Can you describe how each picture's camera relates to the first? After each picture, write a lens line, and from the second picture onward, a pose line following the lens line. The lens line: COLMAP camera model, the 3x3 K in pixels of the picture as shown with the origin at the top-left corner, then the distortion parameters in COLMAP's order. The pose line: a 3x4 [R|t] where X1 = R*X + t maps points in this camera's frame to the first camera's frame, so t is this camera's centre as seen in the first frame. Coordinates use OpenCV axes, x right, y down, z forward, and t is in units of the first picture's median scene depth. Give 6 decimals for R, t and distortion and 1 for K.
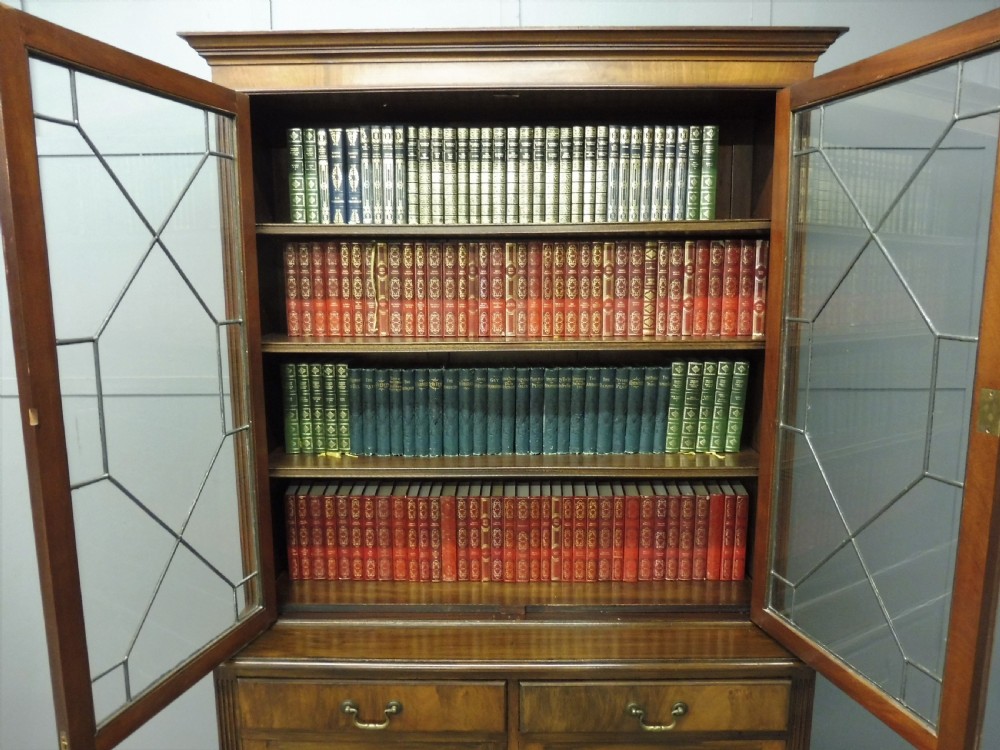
lens RADIAL K [[726.9, 0, 501.9], [0, 726.9, 378.5], [0, 0, 1]] dist [-0.044673, 0.010441]
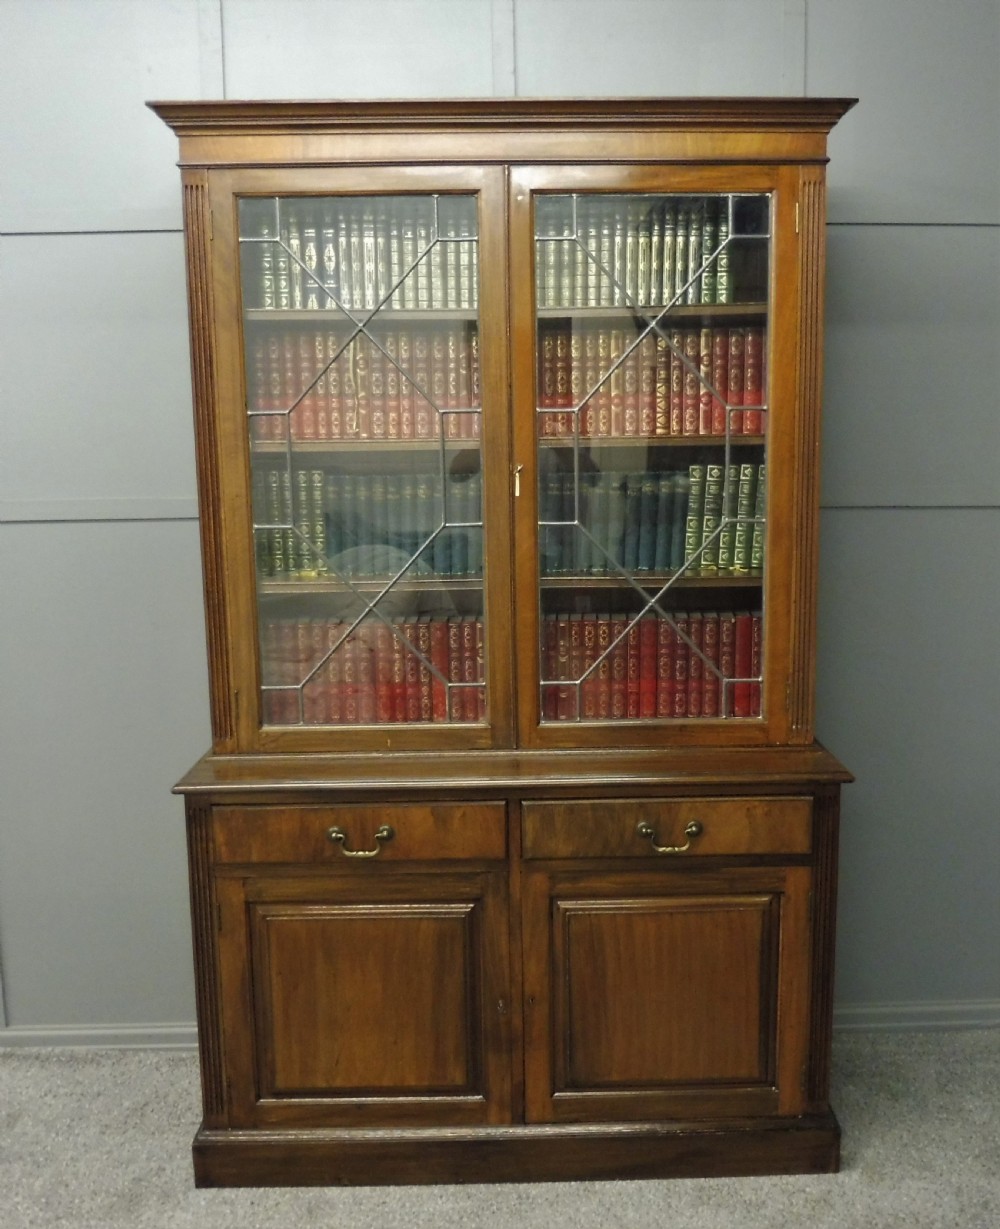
lens RADIAL K [[1203.7, 0, 553.0], [0, 1203.7, 612.3], [0, 0, 1]] dist [-0.041828, 0.000000]
pose [[0.999167, -0.011569, 0.039130, 0.007206], [0.011323, 0.999915, 0.006500, 0.150368], [-0.039202, -0.006051, 0.999213, -0.484191]]
